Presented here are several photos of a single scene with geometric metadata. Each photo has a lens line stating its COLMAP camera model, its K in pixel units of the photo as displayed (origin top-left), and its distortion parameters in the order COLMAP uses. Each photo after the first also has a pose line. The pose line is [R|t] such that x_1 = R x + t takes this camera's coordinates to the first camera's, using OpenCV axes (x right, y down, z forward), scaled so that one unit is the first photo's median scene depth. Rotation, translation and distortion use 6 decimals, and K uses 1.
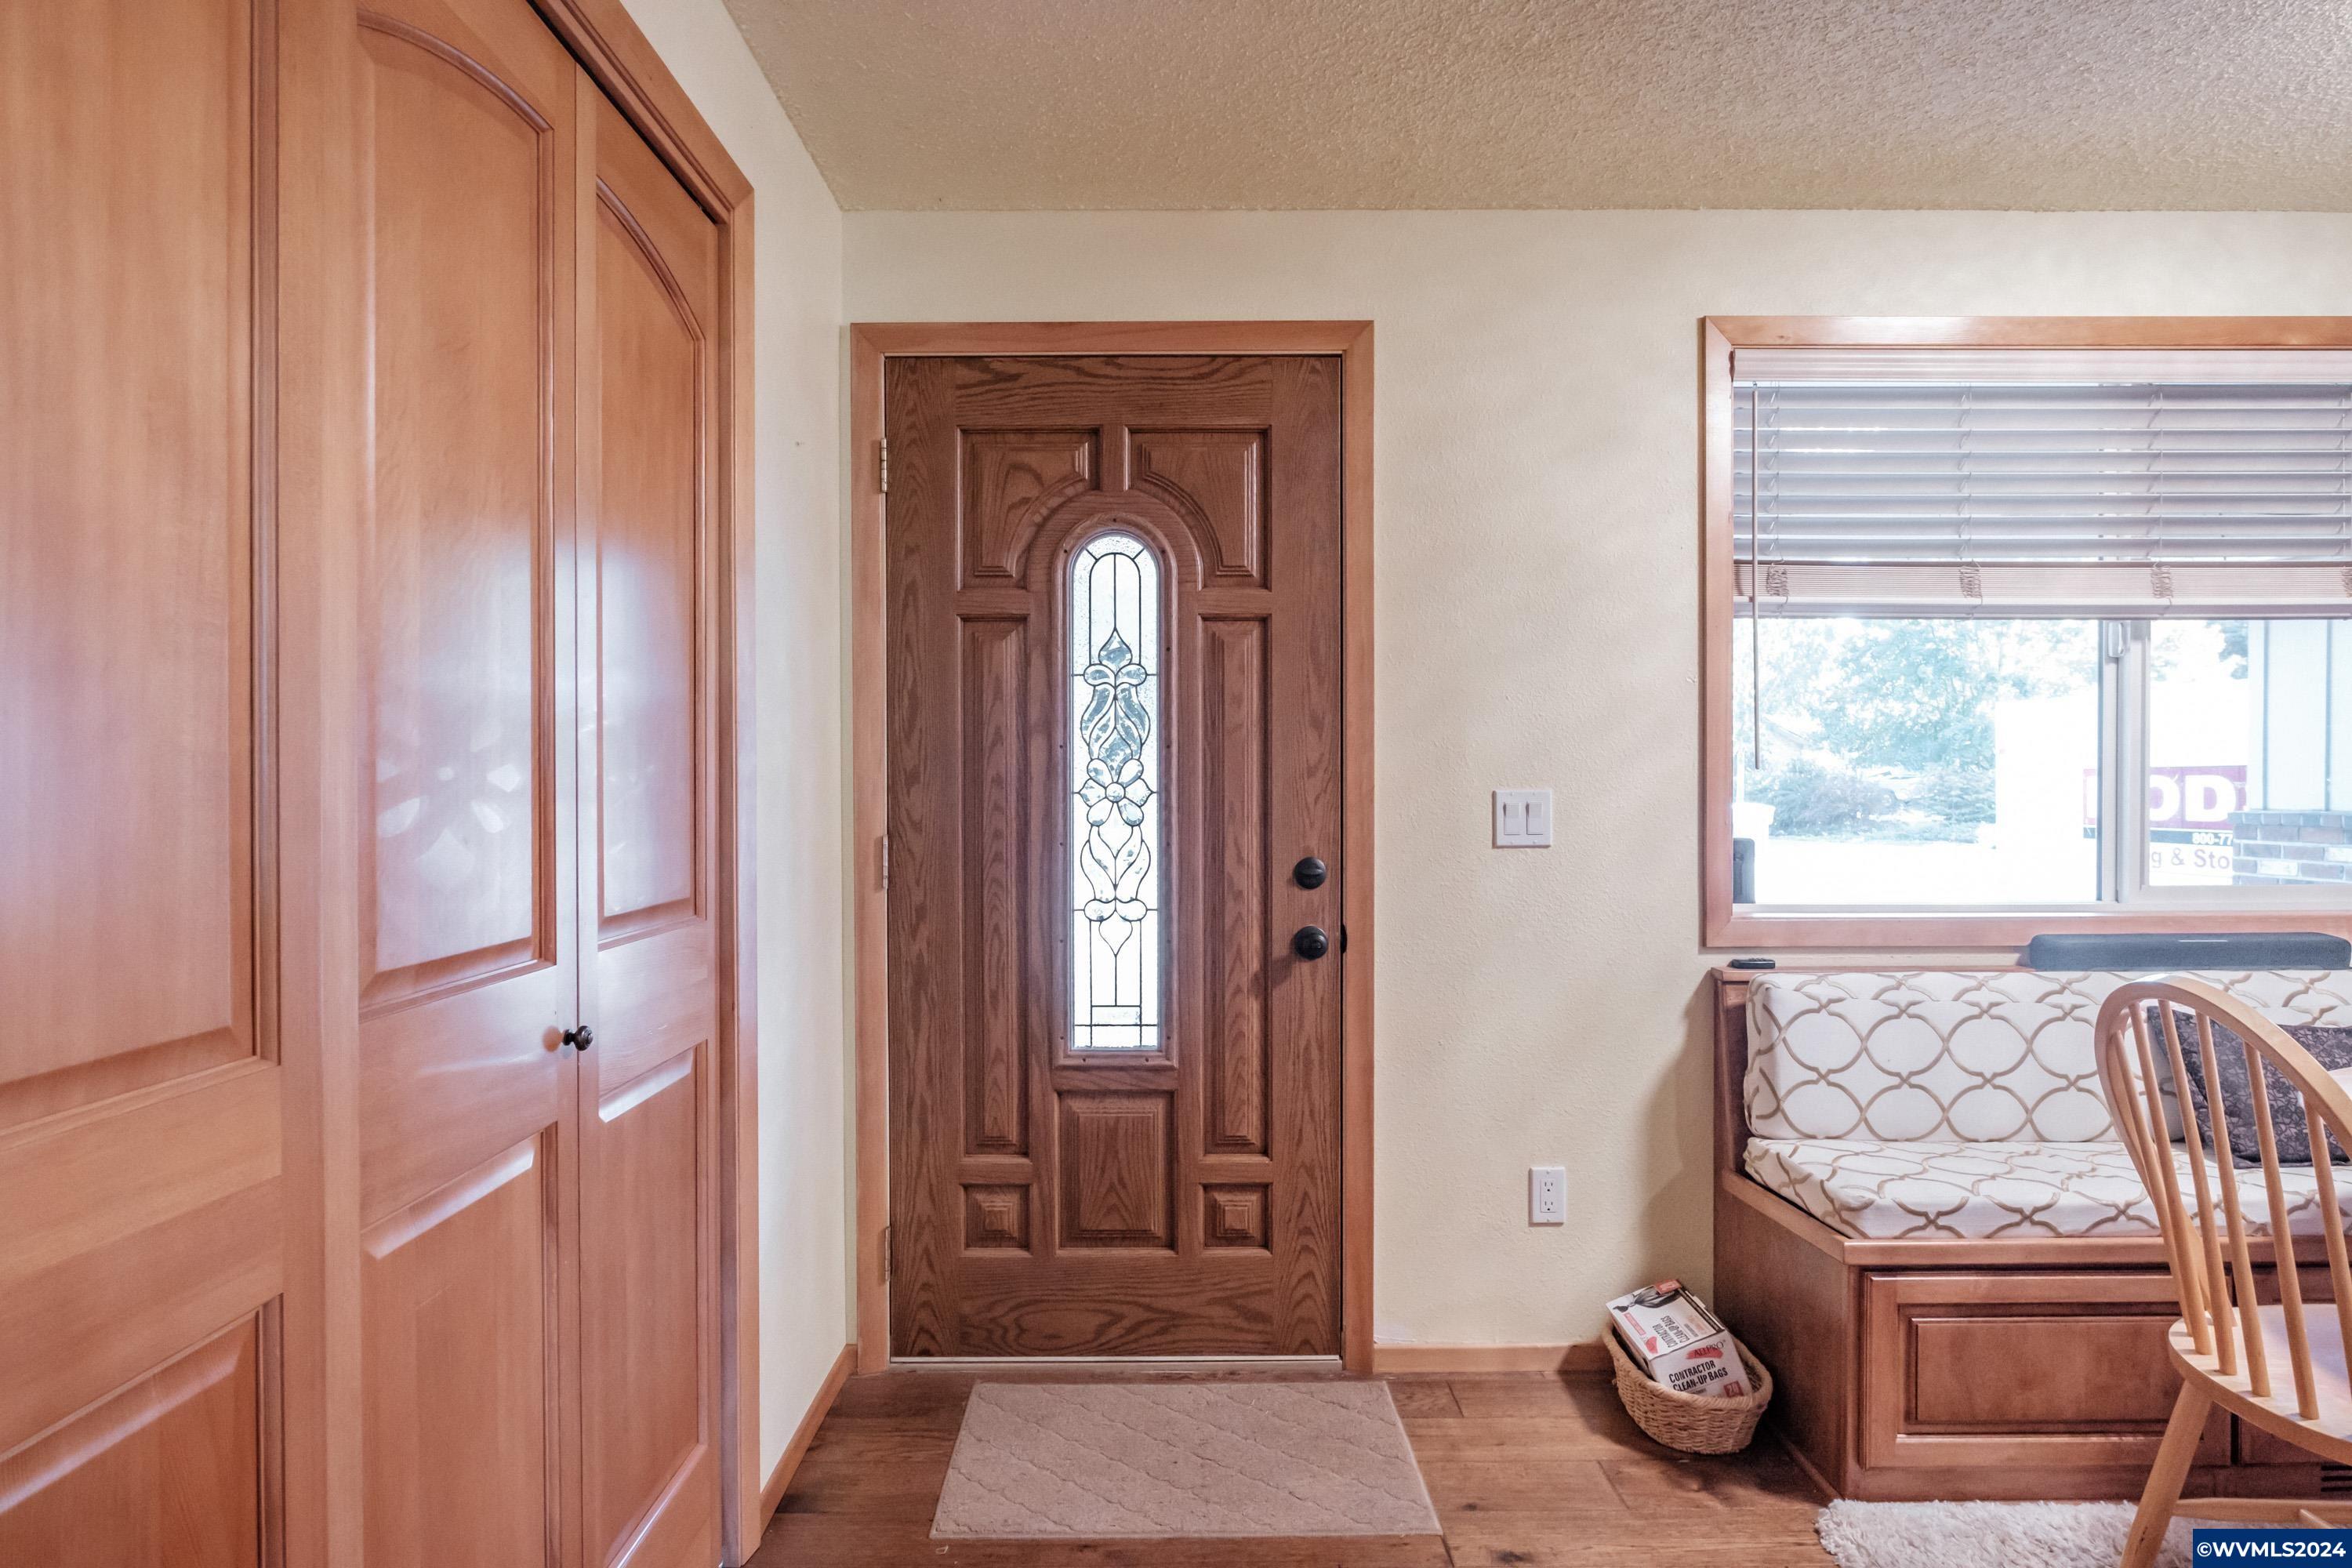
lens RADIAL K [[1231.3, 0, 1136.3], [0, 1231.3, 786.3], [0, 0, 1]] dist [-0.016505, 0.007104]
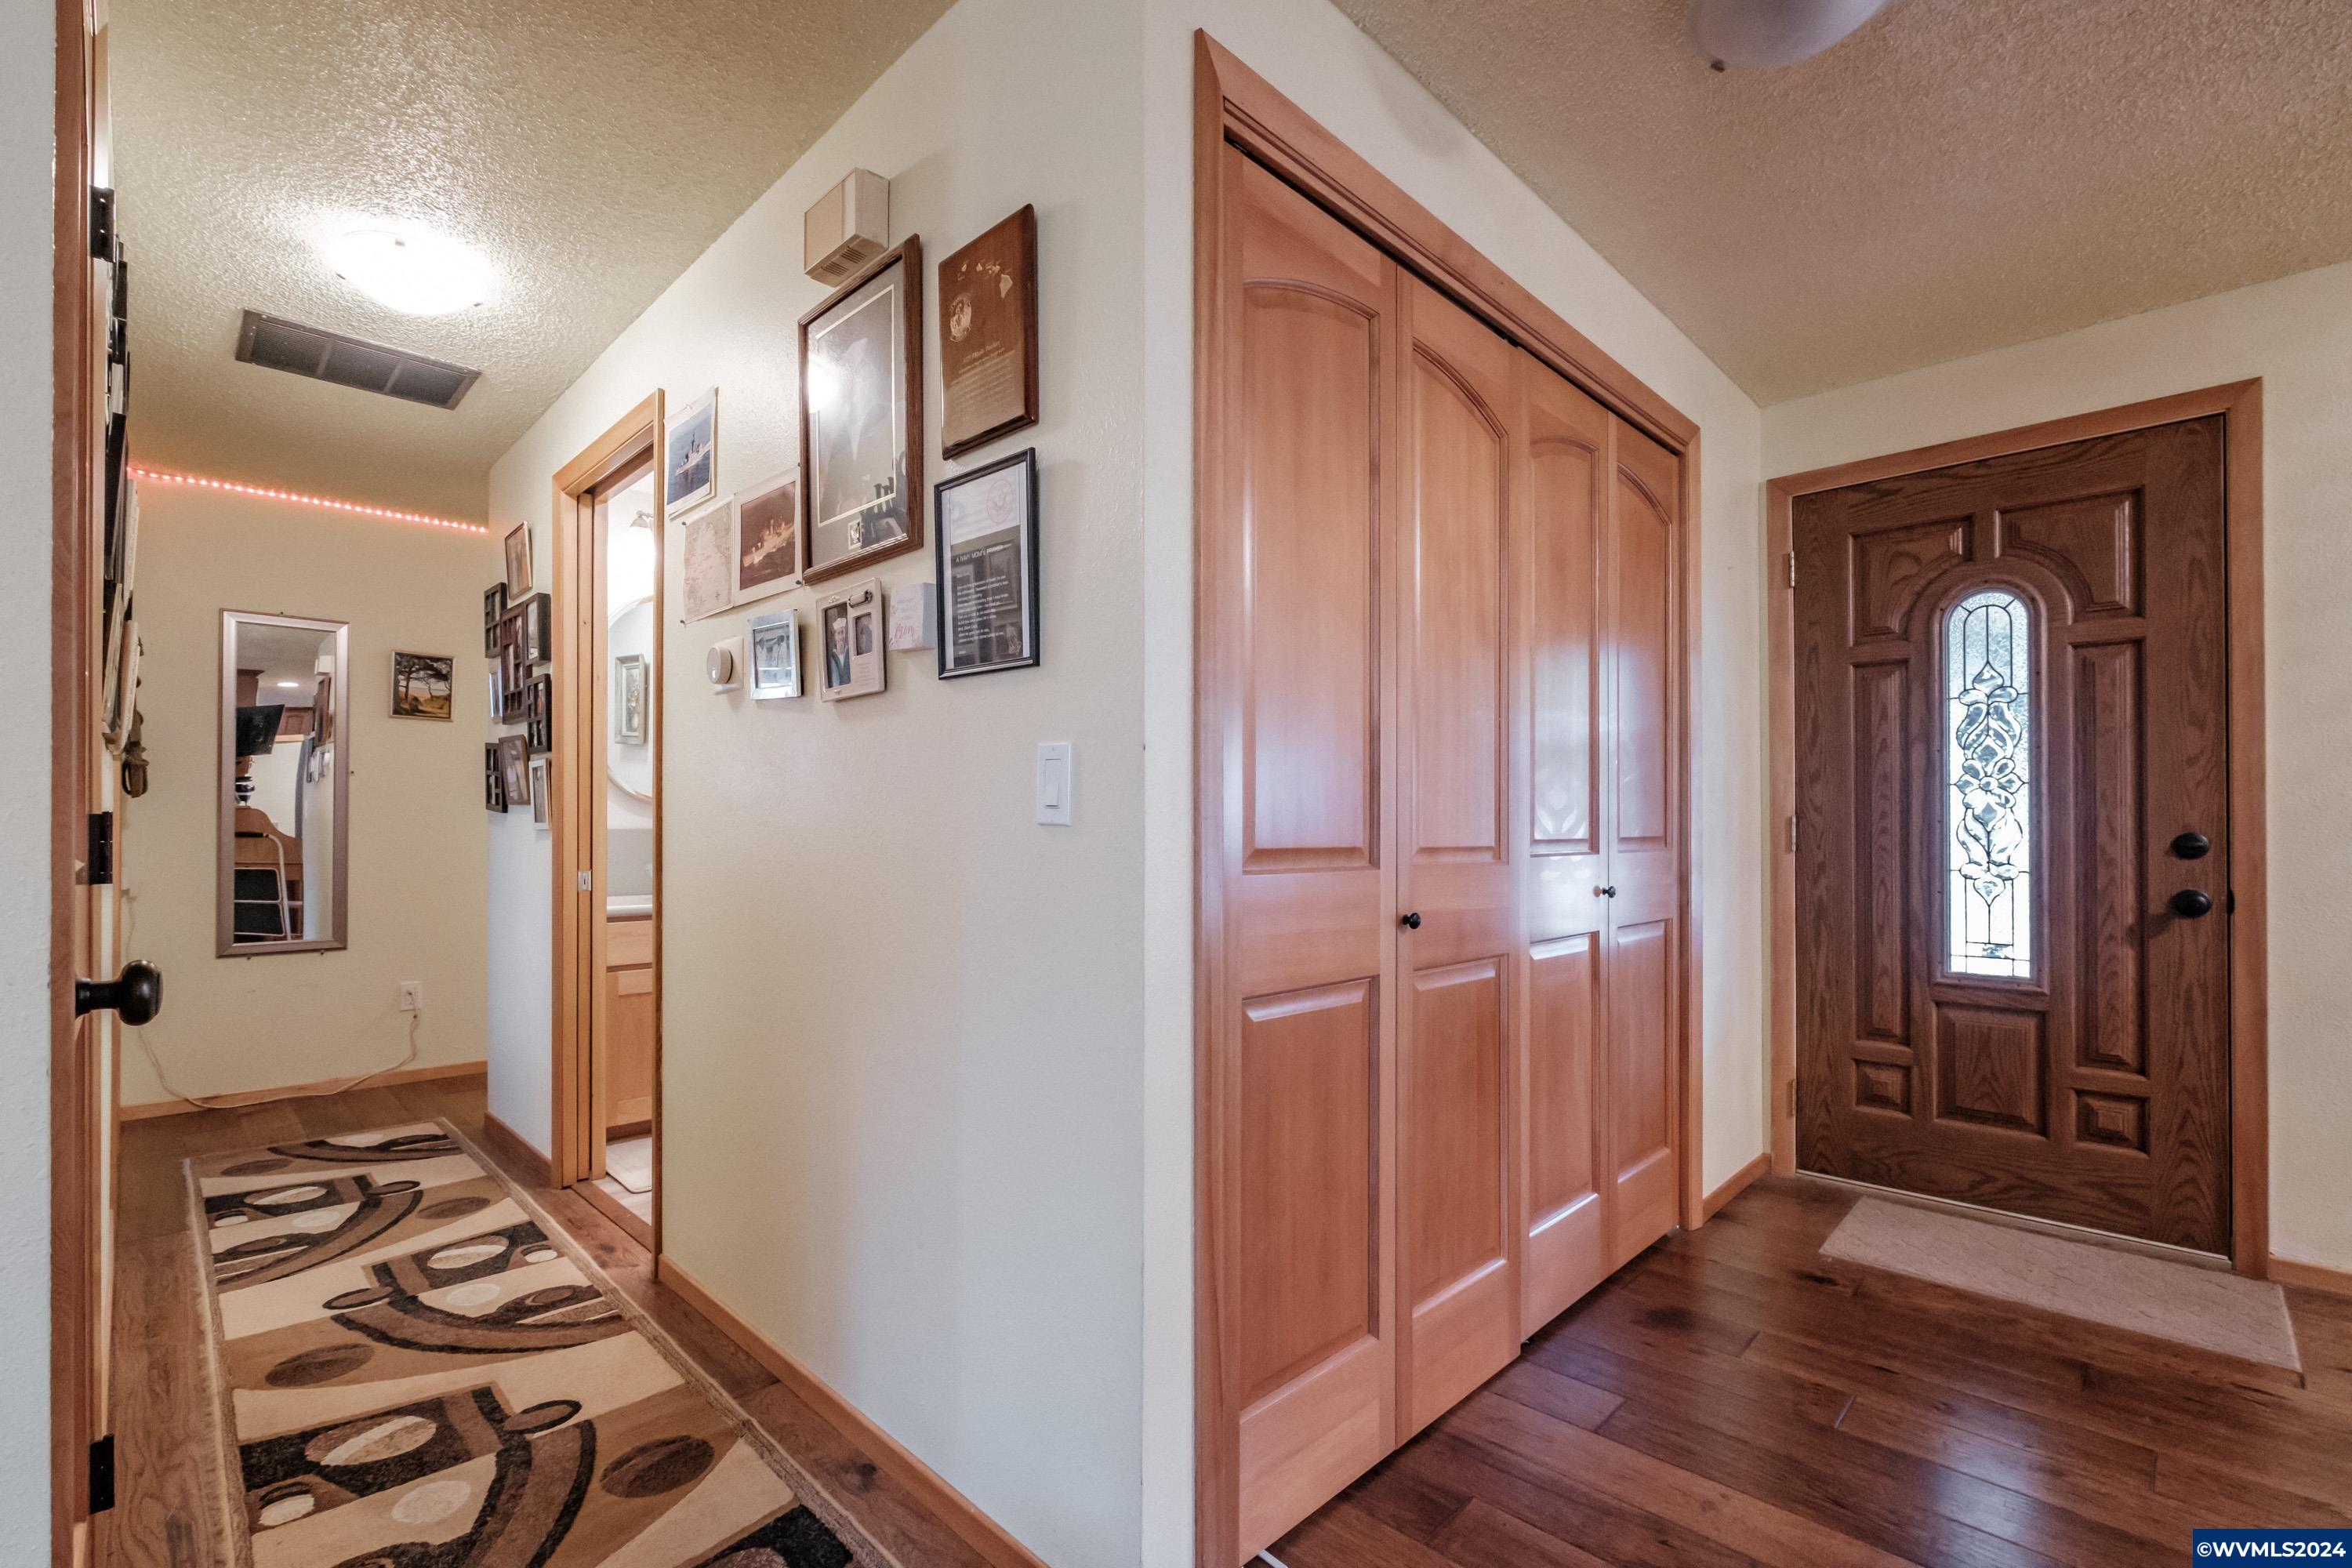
lens RADIAL K [[1022.7, 0, 1181.7], [0, 1022.7, 813.9], [0, 0, 1]] dist [-0.004928, 0.000571]
pose [[0.722477, -0.003513, -0.691386, 0.116889], [-0.009971, 0.999830, -0.015499, 0.064598], [0.691323, 0.018092, 0.722320, -0.410710]]
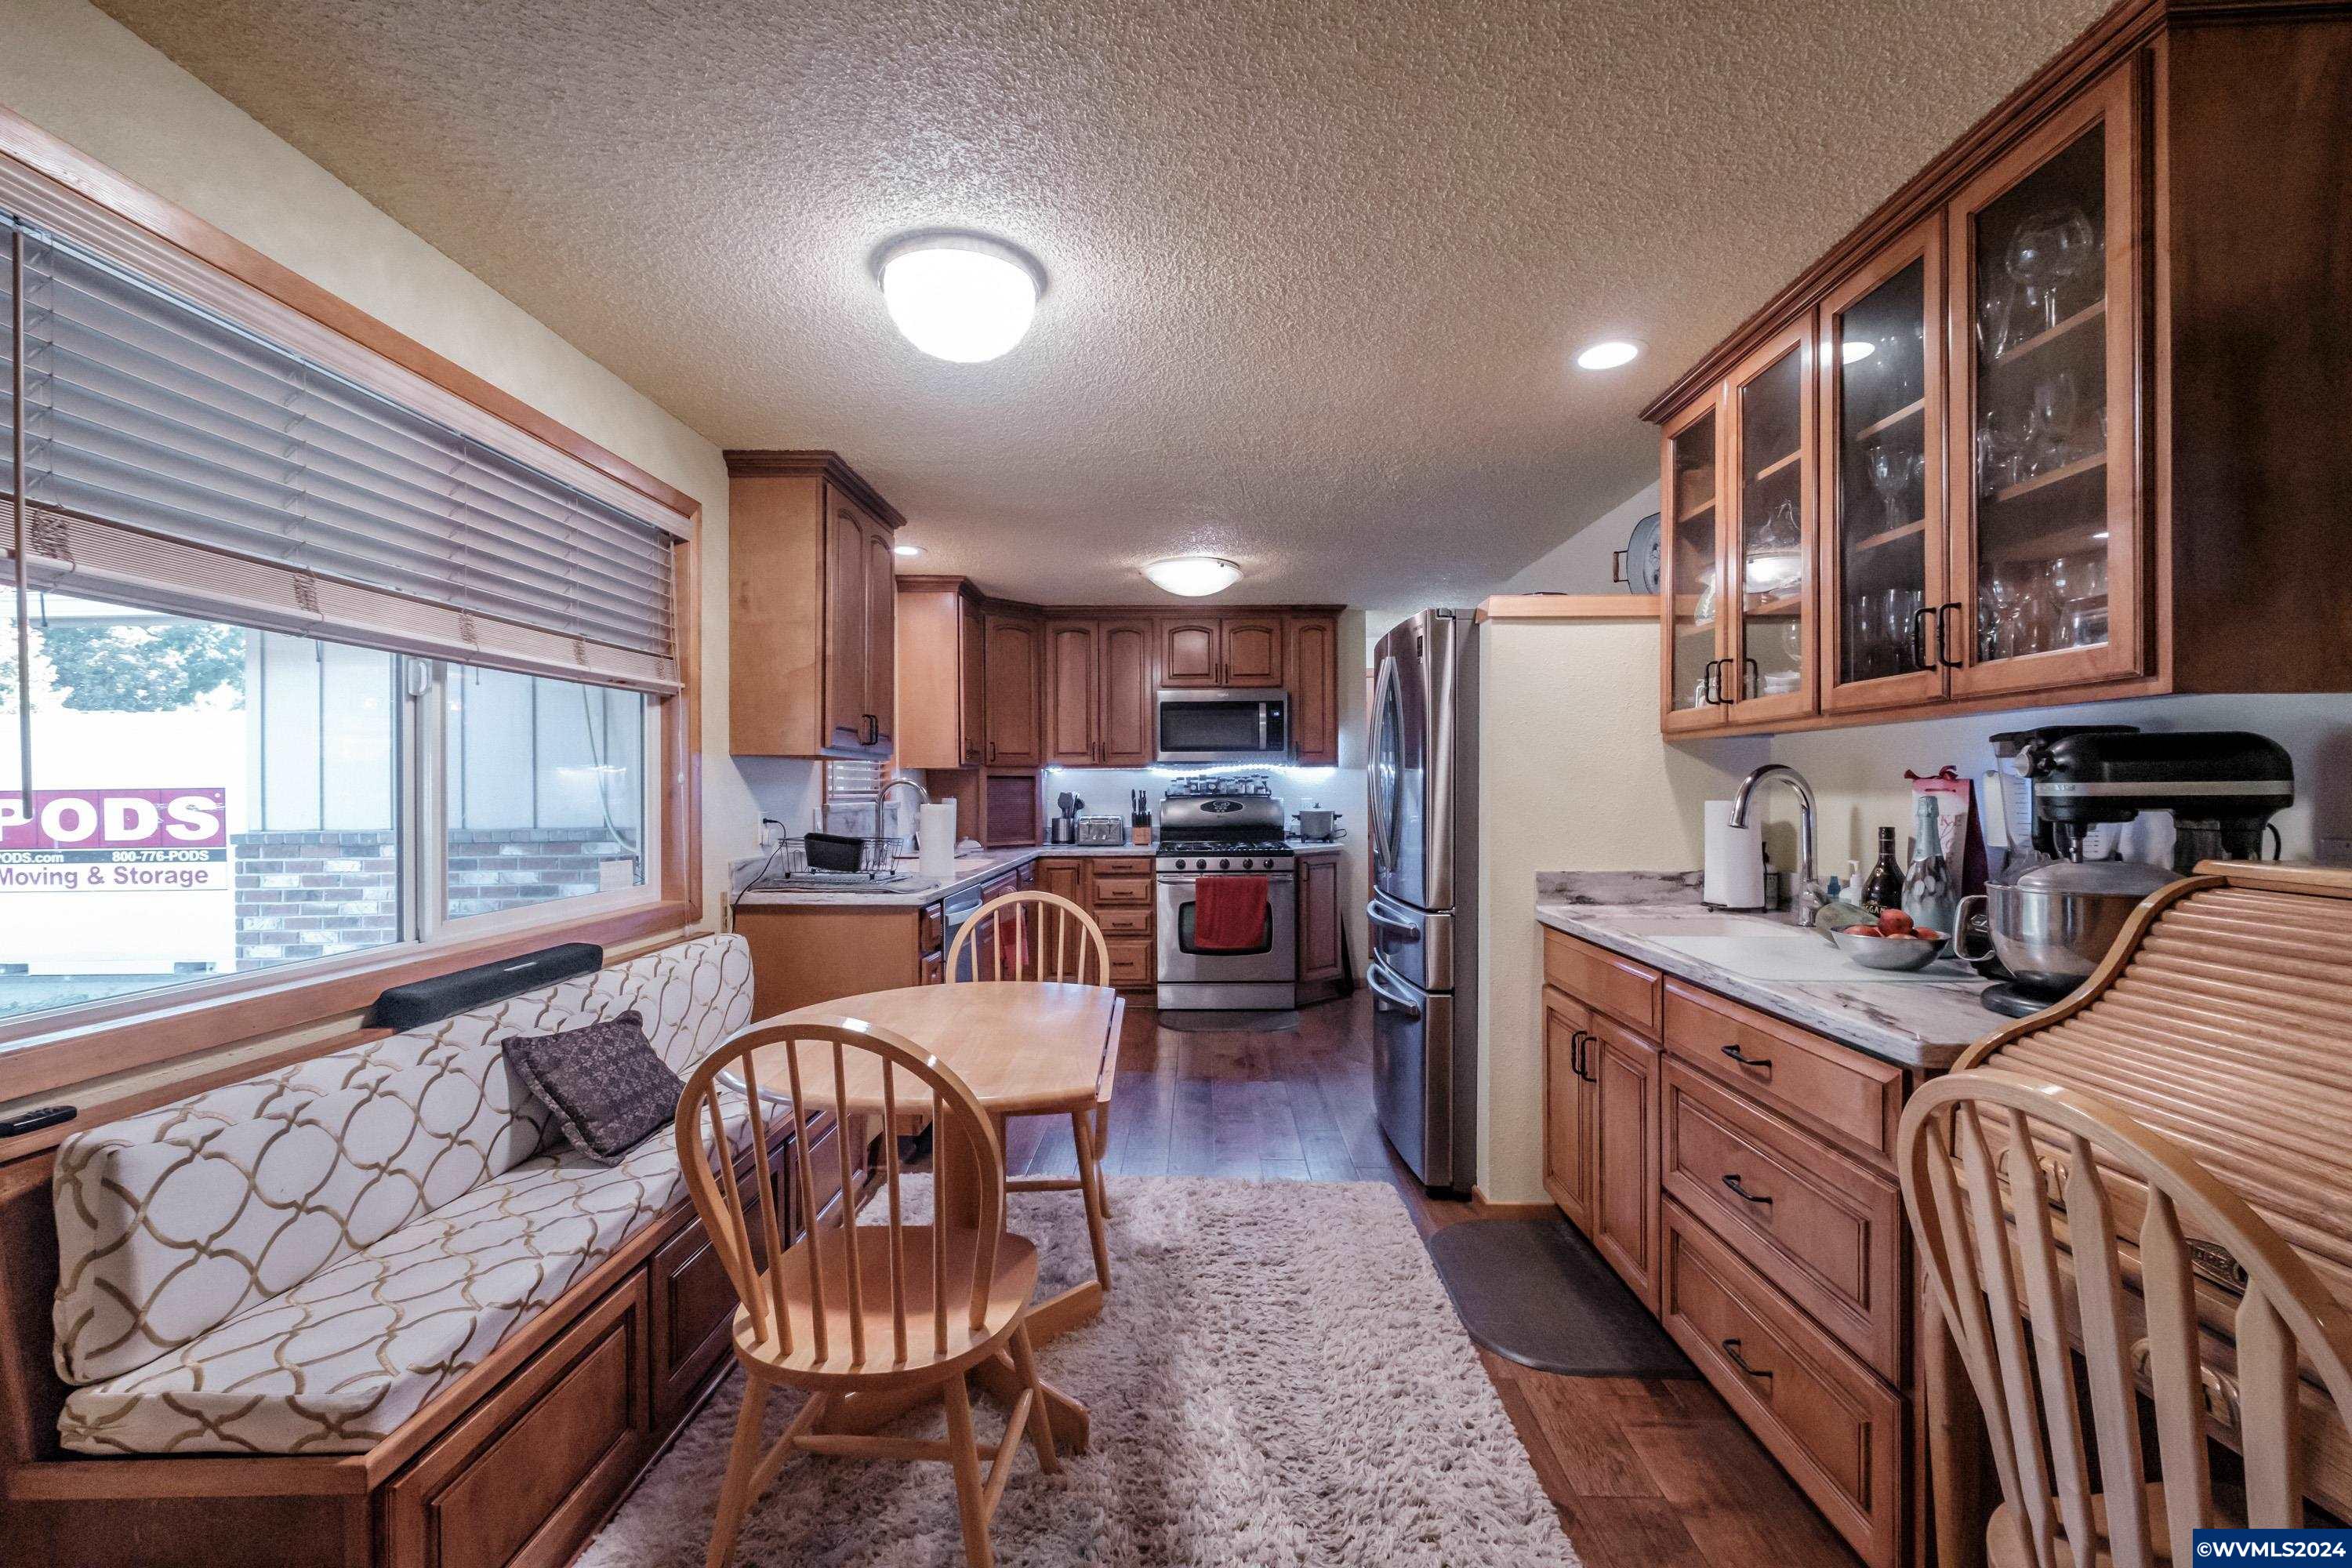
lens RADIAL K [[1022.7, 0, 1175.0], [0, 1022.7, 790.4], [0, 0, 1]] dist [-0.004928, 0.000571]
pose [[0.021565, -0.001361, 0.999767, -0.018548], [0.014676, 0.999892, 0.001044, -0.021154], [-0.999660, 0.014650, 0.021582, 0.386642]]
